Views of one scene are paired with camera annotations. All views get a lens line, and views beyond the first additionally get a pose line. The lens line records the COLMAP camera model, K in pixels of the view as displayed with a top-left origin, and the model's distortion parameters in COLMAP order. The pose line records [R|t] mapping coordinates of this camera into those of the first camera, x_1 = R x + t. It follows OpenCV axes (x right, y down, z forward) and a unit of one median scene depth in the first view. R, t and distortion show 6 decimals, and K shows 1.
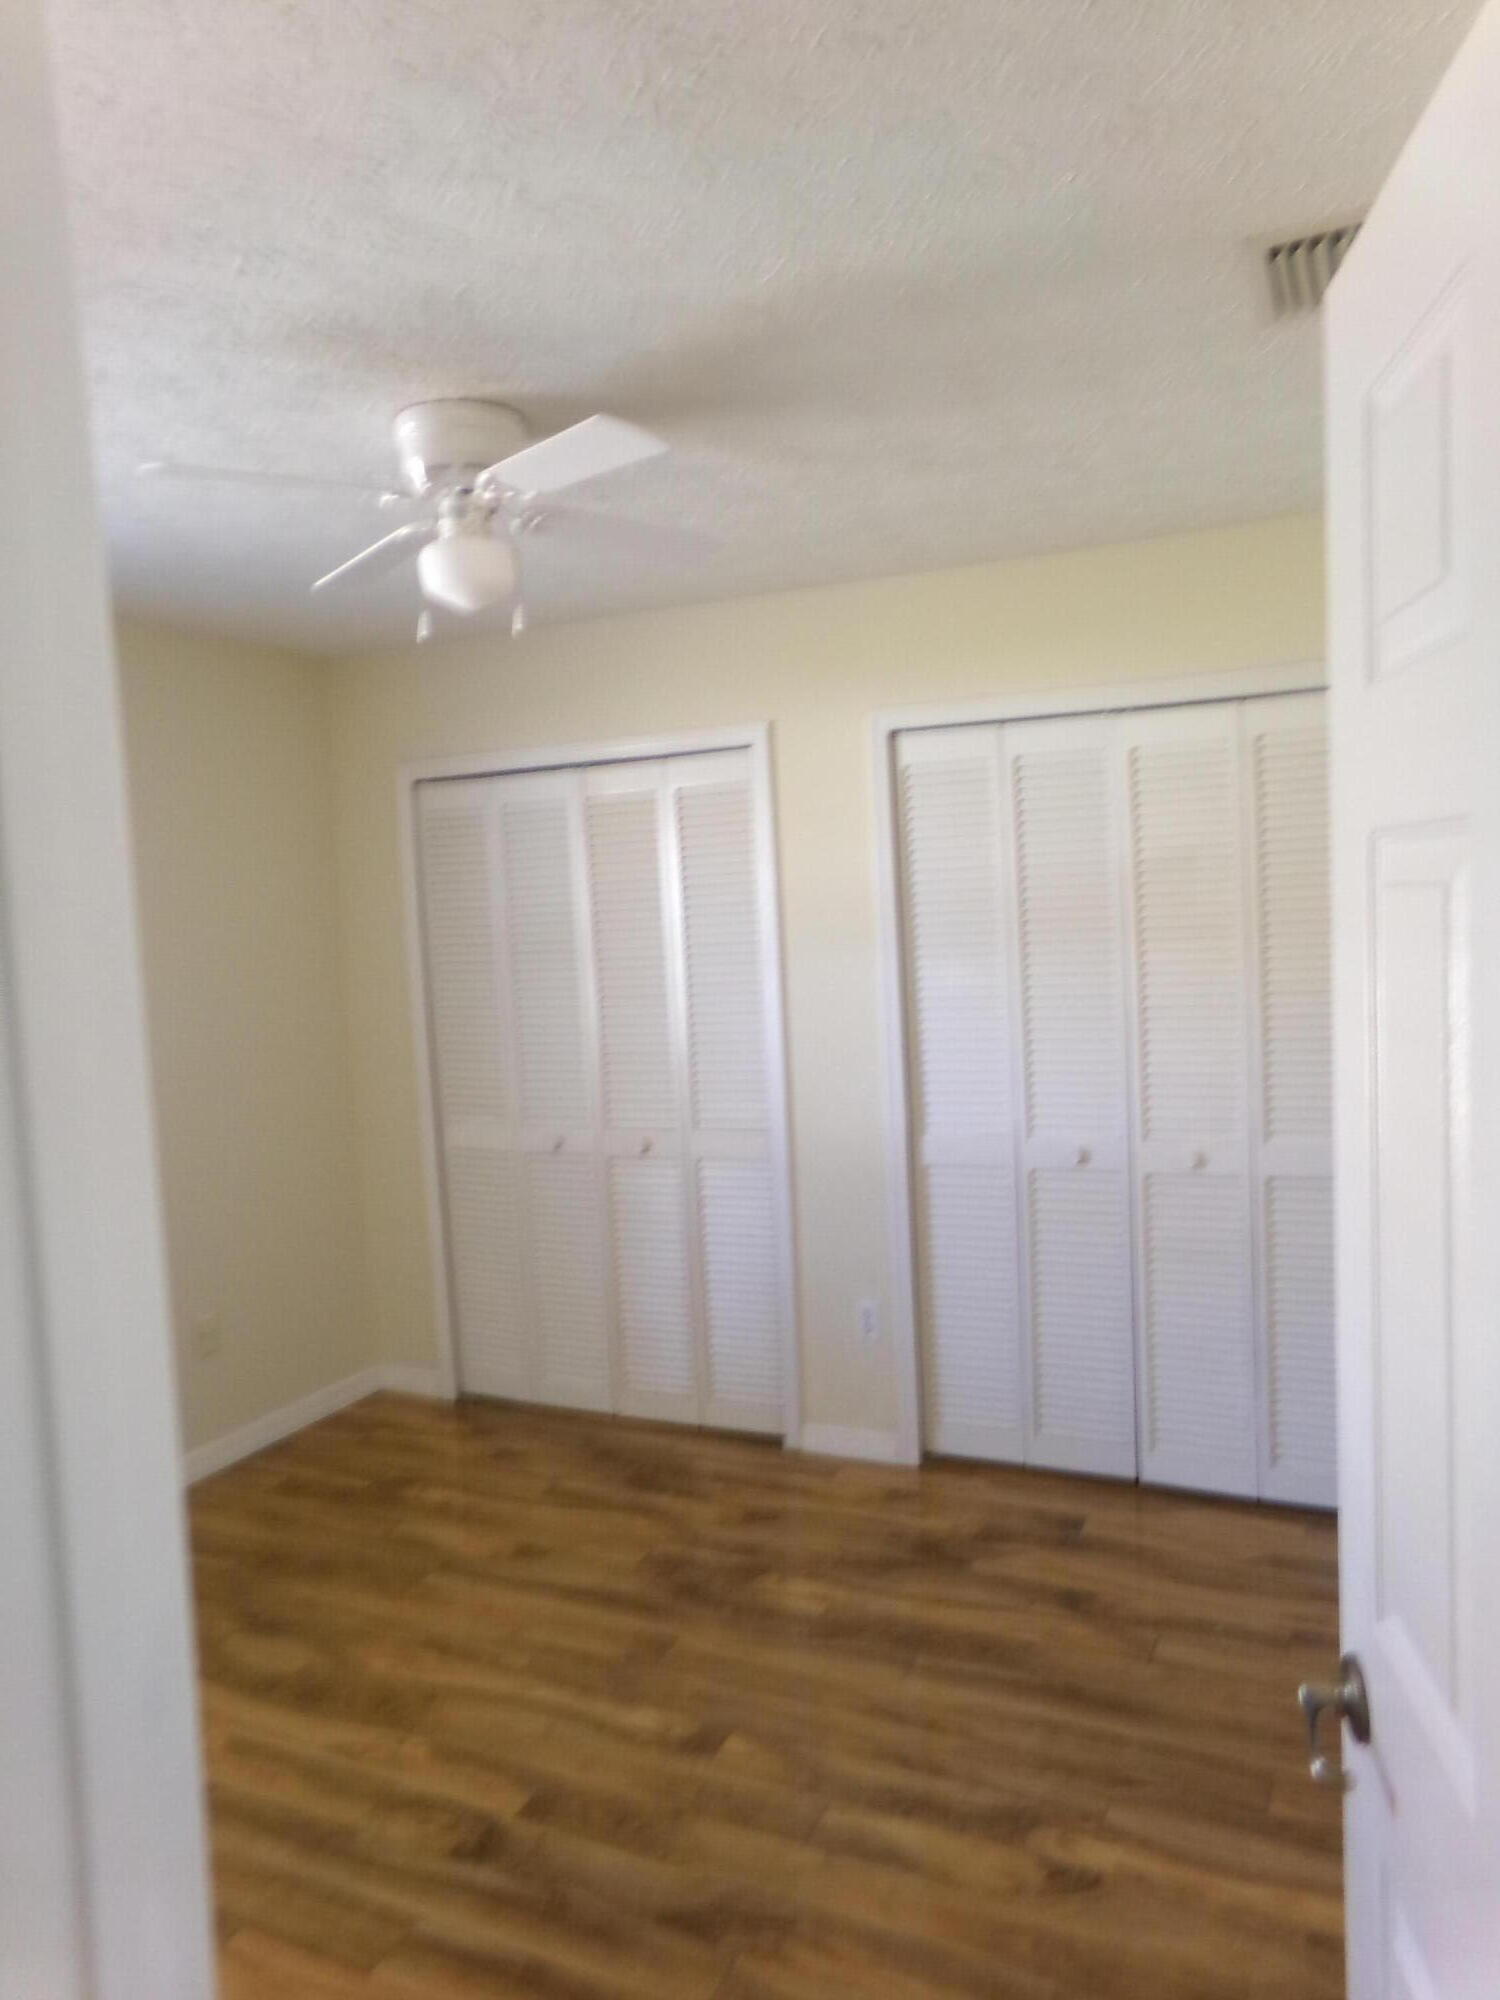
lens RADIAL K [[1353.3, 0, 754.5], [0, 1353.3, 1001.3], [0, 0, 1]] dist [-0.037897, 0.046618]
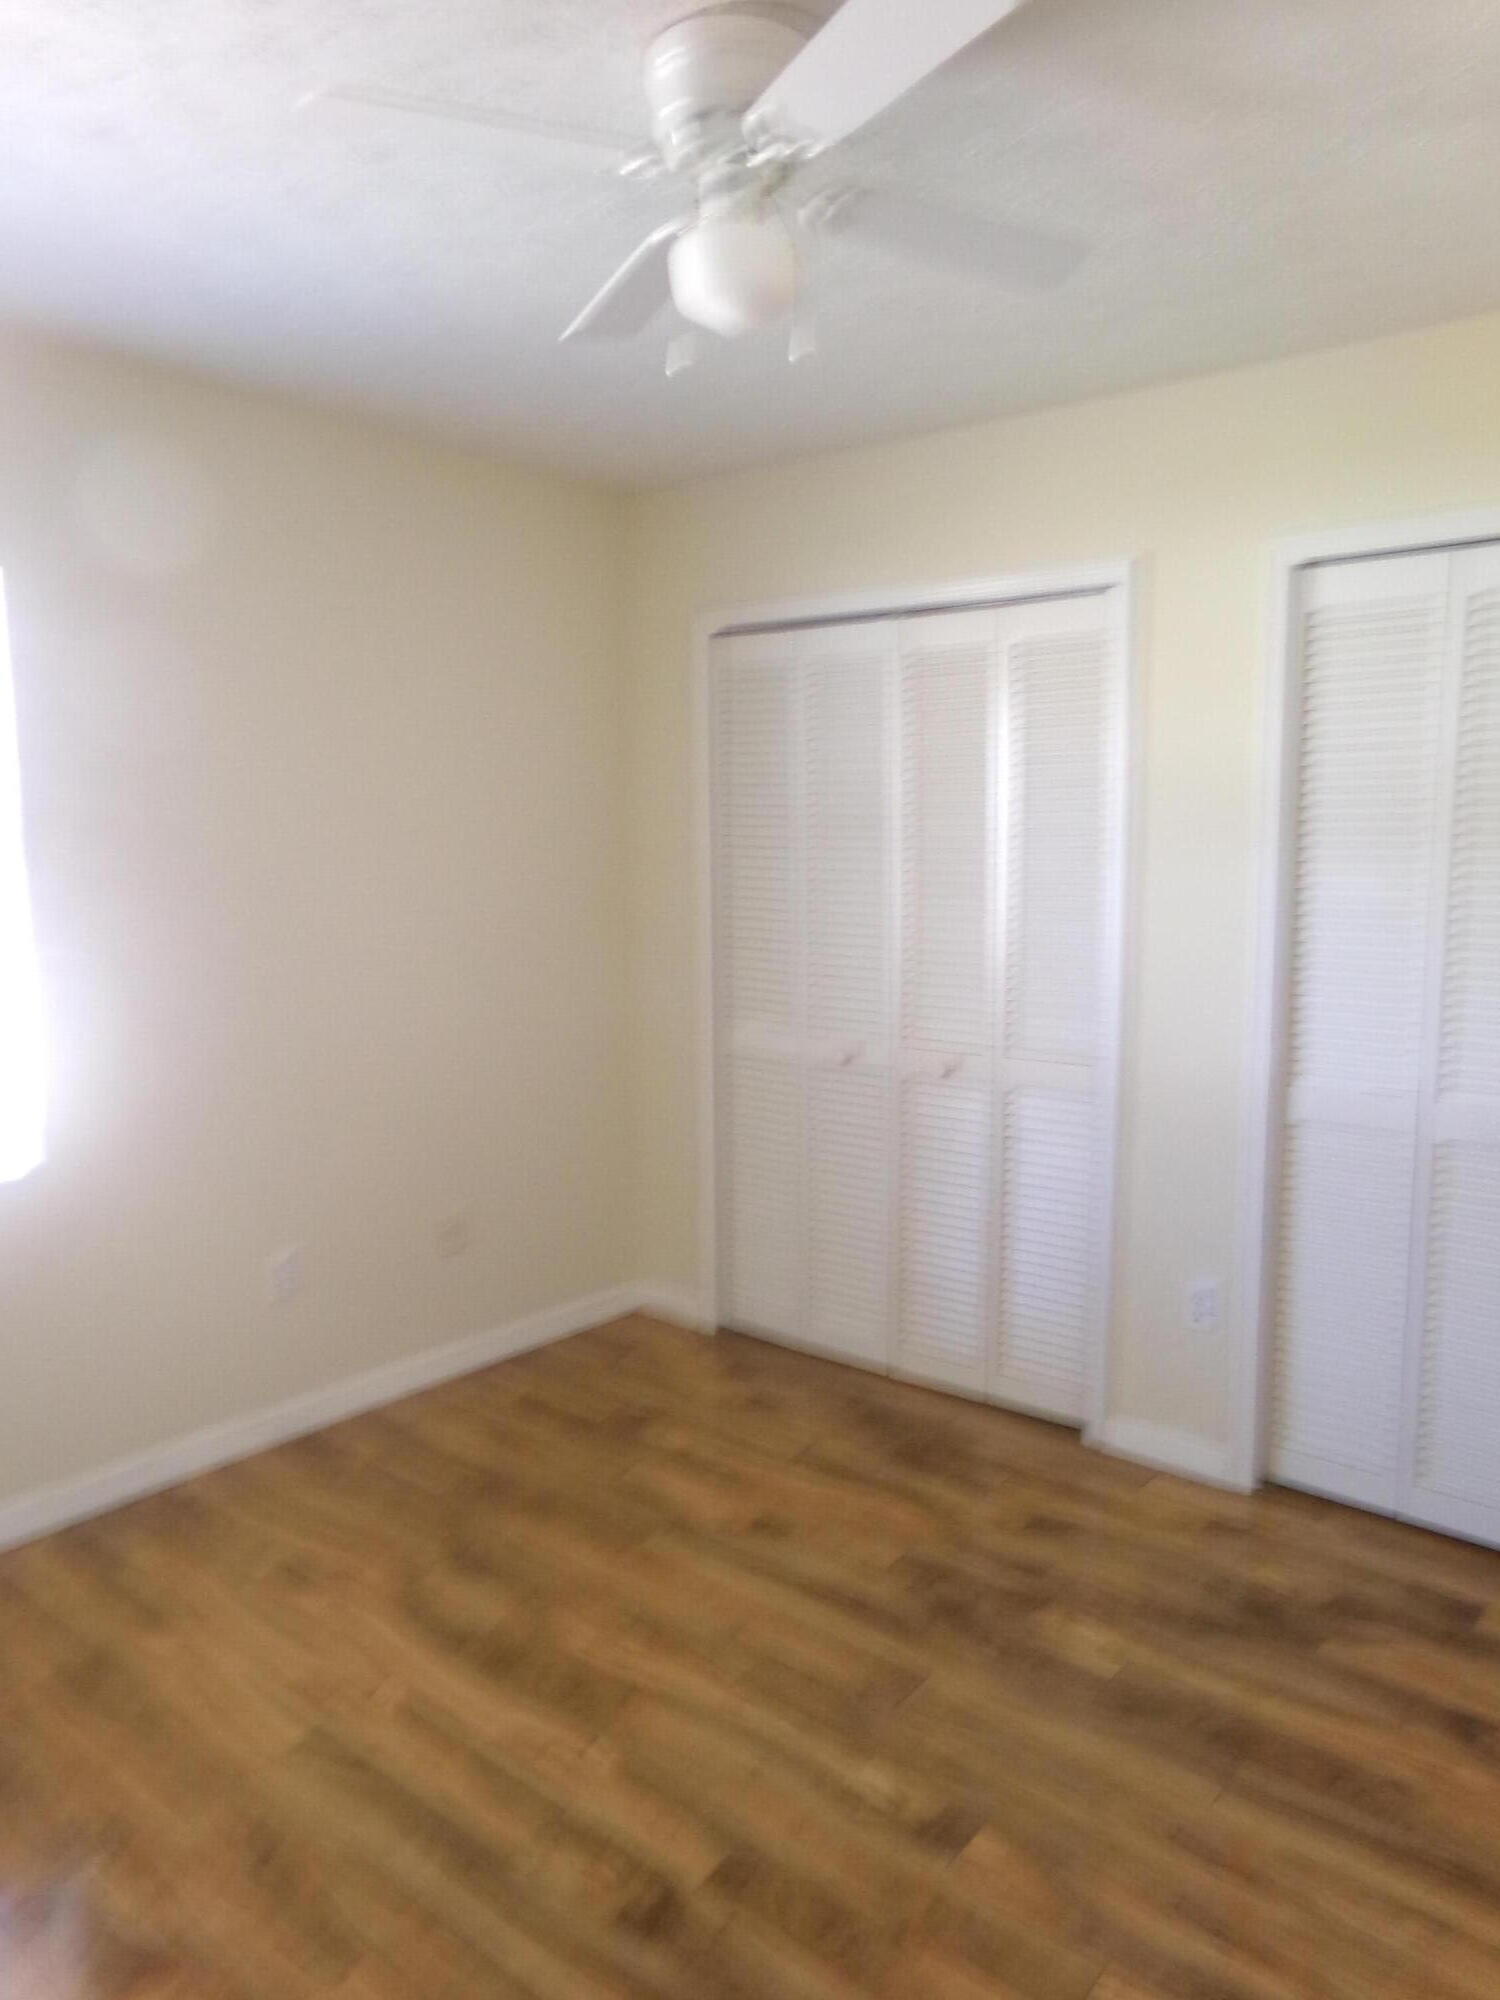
lens RADIAL K [[1353.3, 0, 780.0], [0, 1353.3, 1008.1], [0, 0, 1]] dist [-0.037897, 0.046618]
pose [[0.971727, 0.078853, -0.222552, 0.003292], [-0.064321, 0.995342, 0.071817, 0.019030], [0.227178, -0.055472, 0.972272, 0.180372]]
